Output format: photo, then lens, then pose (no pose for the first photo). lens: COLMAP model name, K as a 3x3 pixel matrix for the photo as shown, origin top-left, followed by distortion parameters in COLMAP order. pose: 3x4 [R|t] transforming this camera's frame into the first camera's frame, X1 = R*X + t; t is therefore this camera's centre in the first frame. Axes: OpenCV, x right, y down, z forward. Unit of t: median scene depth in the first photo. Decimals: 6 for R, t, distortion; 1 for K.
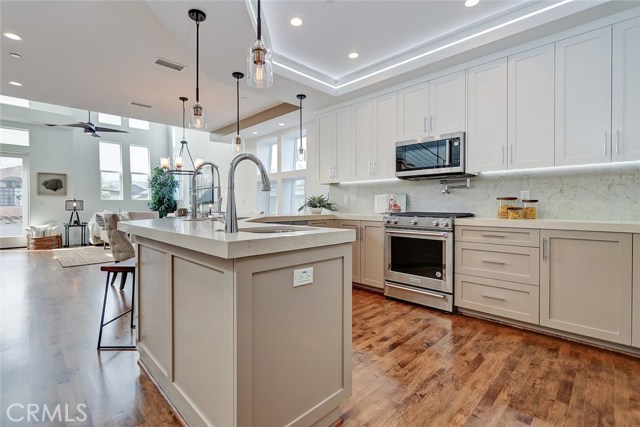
lens RADIAL K [[295.5, 0, 318.6], [0, 295.5, 209.0], [0, 0, 1]] dist [-0.003364, -0.001263]
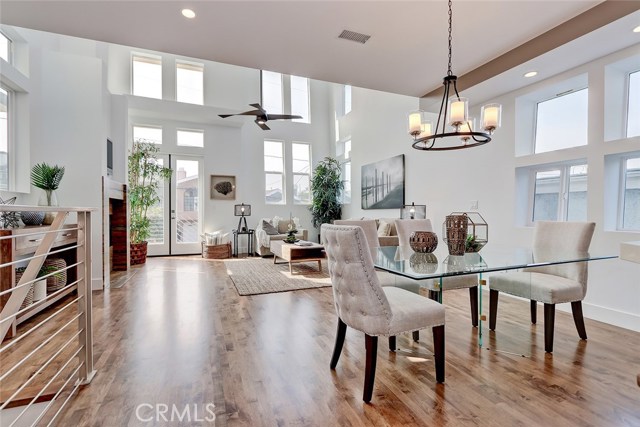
lens RADIAL K [[295.5, 0, 319.9], [0, 295.5, 215.6], [0, 0, 1]] dist [-0.003364, -0.001263]
pose [[0.921113, 0.006546, -0.389240, -0.262660], [-0.005736, 0.999978, 0.003244, -0.000713], [0.389253, -0.000756, 0.921130, 0.264098]]
